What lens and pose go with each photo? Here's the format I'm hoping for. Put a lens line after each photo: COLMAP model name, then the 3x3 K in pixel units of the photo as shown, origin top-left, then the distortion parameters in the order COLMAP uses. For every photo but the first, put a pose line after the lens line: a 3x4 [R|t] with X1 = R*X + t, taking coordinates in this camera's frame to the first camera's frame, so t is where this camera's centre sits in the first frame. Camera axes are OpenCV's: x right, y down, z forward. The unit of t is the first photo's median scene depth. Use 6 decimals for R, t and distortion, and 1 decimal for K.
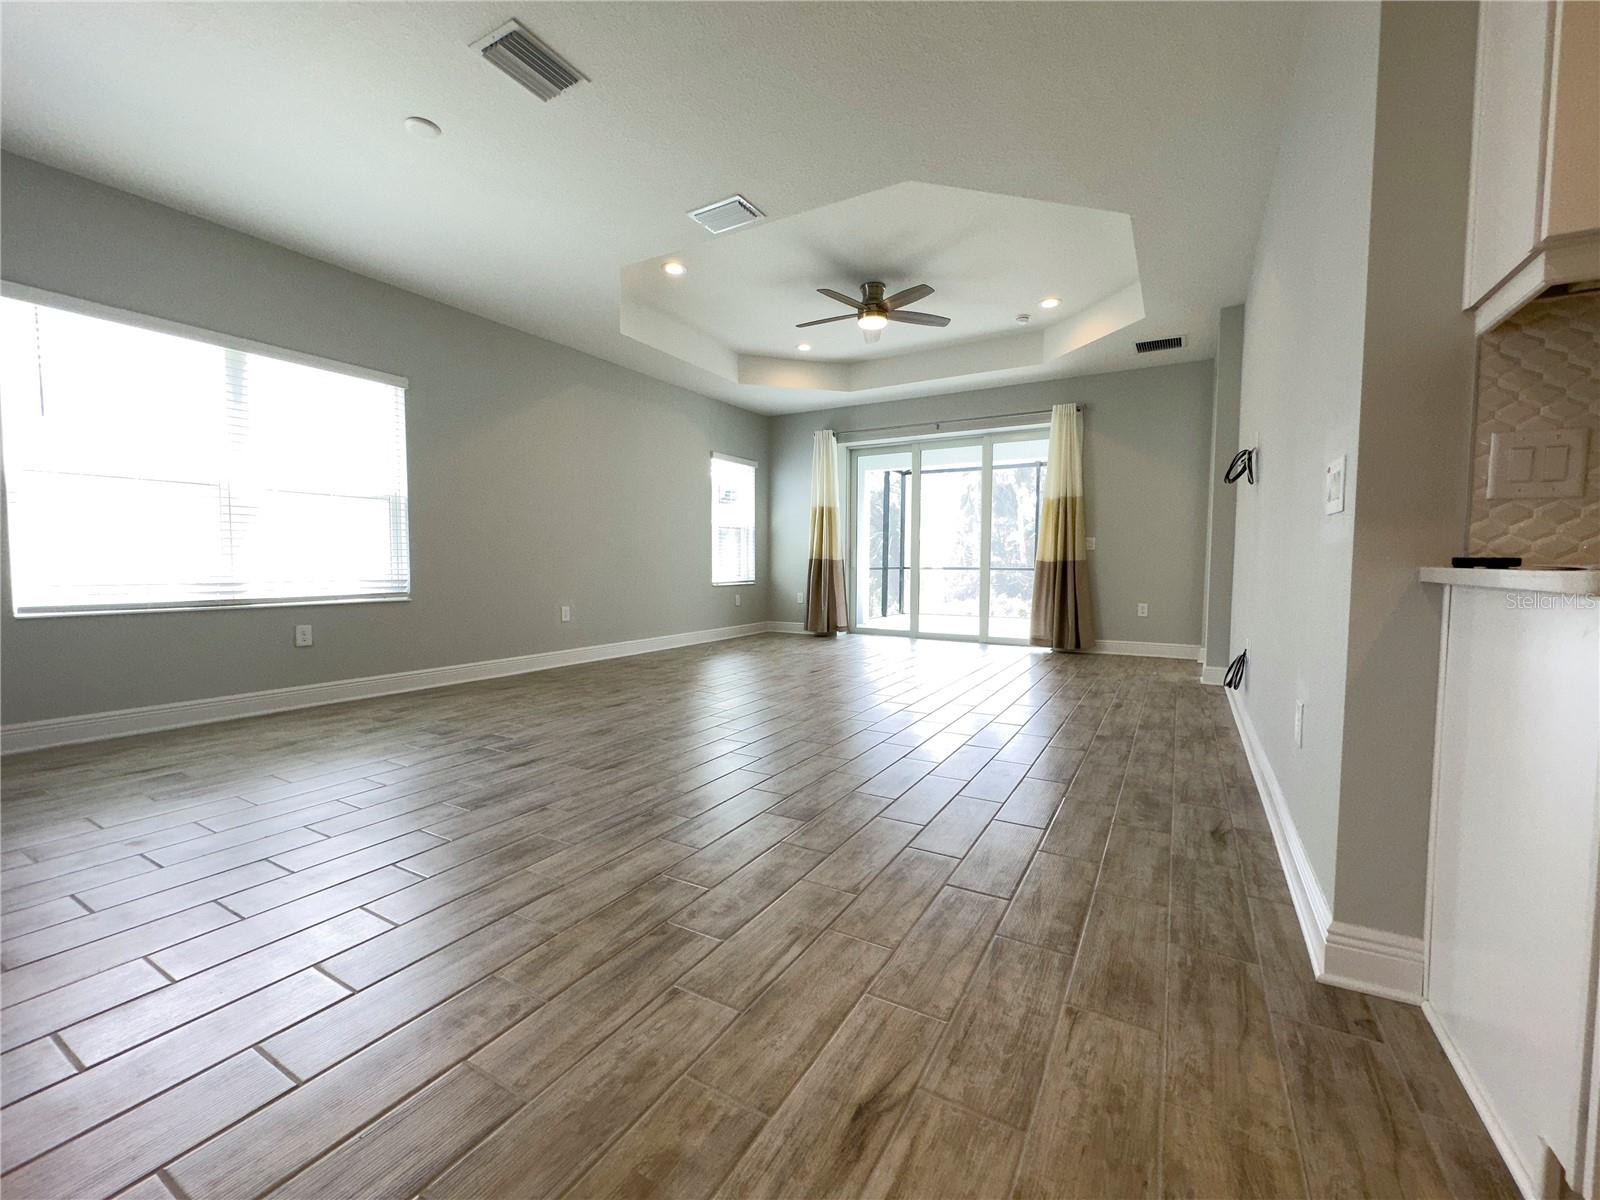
lens RADIAL K [[660.9, 0, 801.5], [0, 660.9, 599.9], [0, 0, 1]] dist [-0.003894, 0.000821]
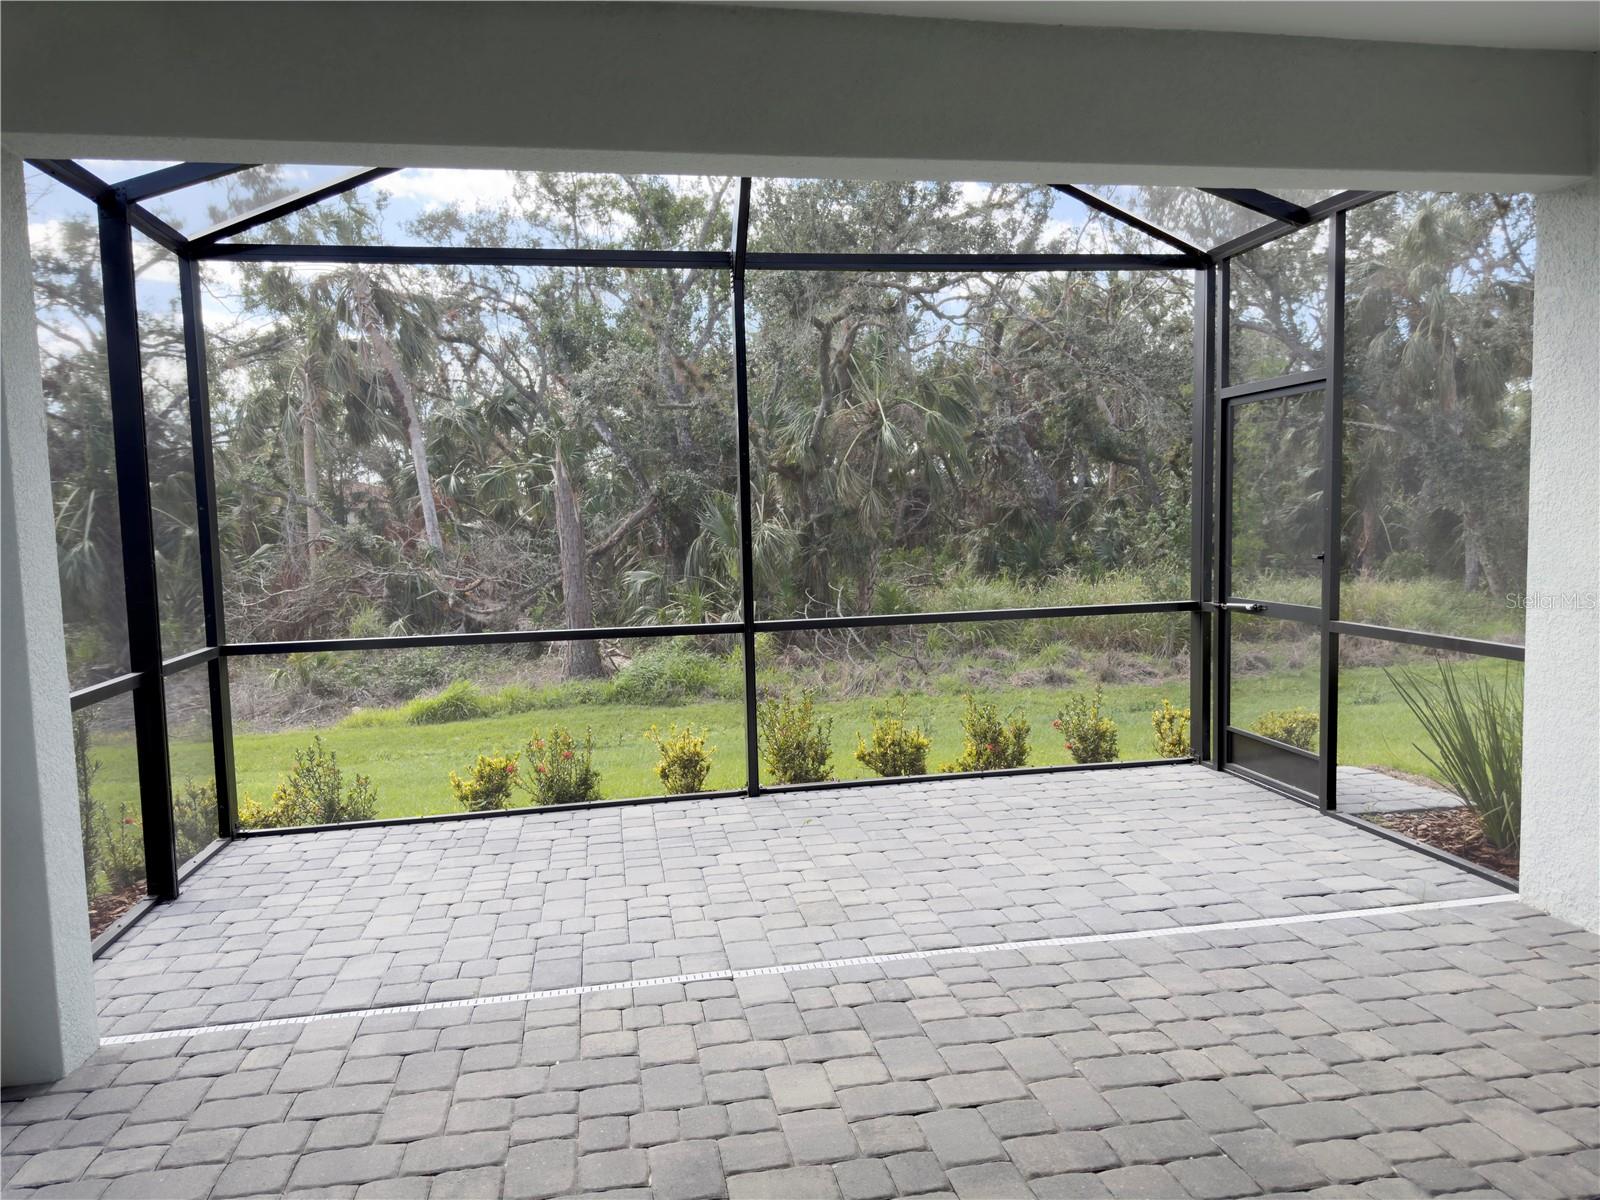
lens RADIAL K [[1125.6, 0, 800.4], [0, 1125.6, 603.2], [0, 0, 1]] dist [0.058147, -0.036888]
pose [[0.764000, -0.069568, 0.641455, 0.100969], [0.062508, 0.997474, 0.033730, -0.131426], [-0.642182, 0.014327, 0.766419, 1.094042]]
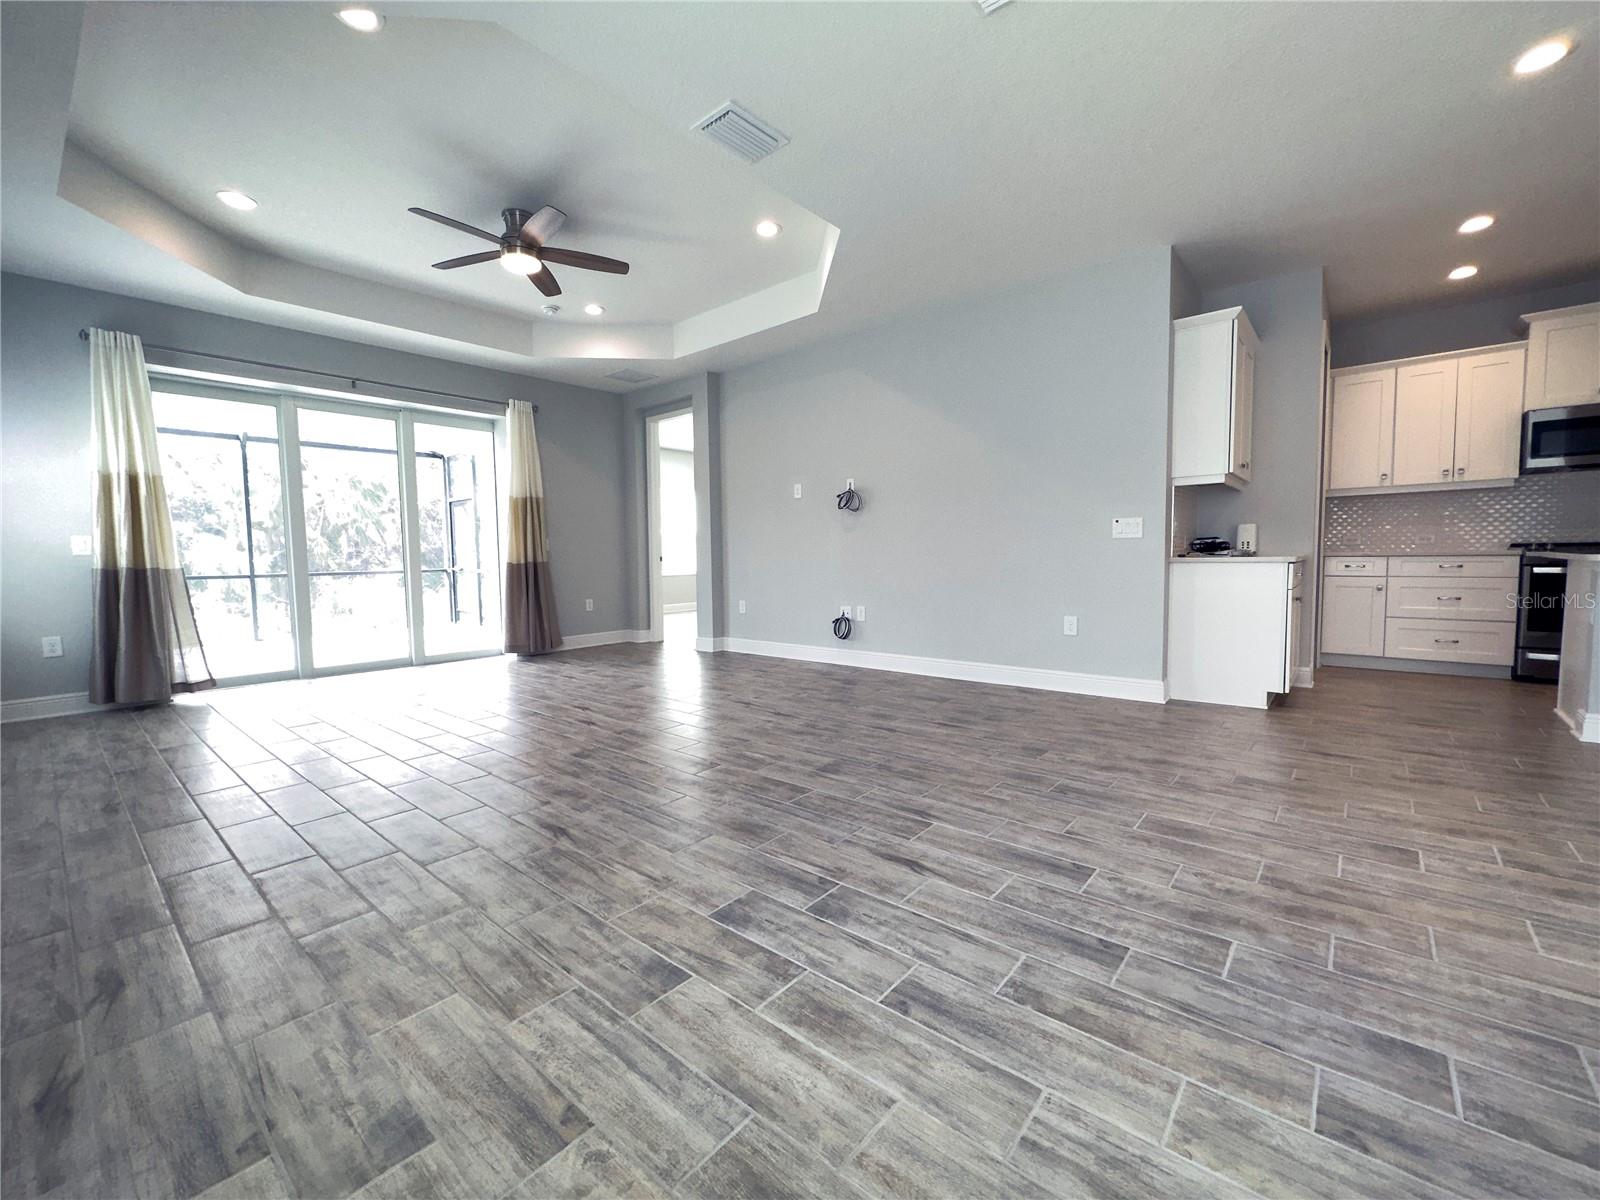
lens RADIAL K [[660.9, 0, 799.1], [0, 660.9, 592.5], [0, 0, 1]] dist [-0.003894, 0.000821]
pose [[0.182695, -0.060469, 0.981308, -0.489655], [0.074612, 0.996081, 0.047488, -0.031648], [-0.980334, 0.064542, 0.186491, 0.431960]]
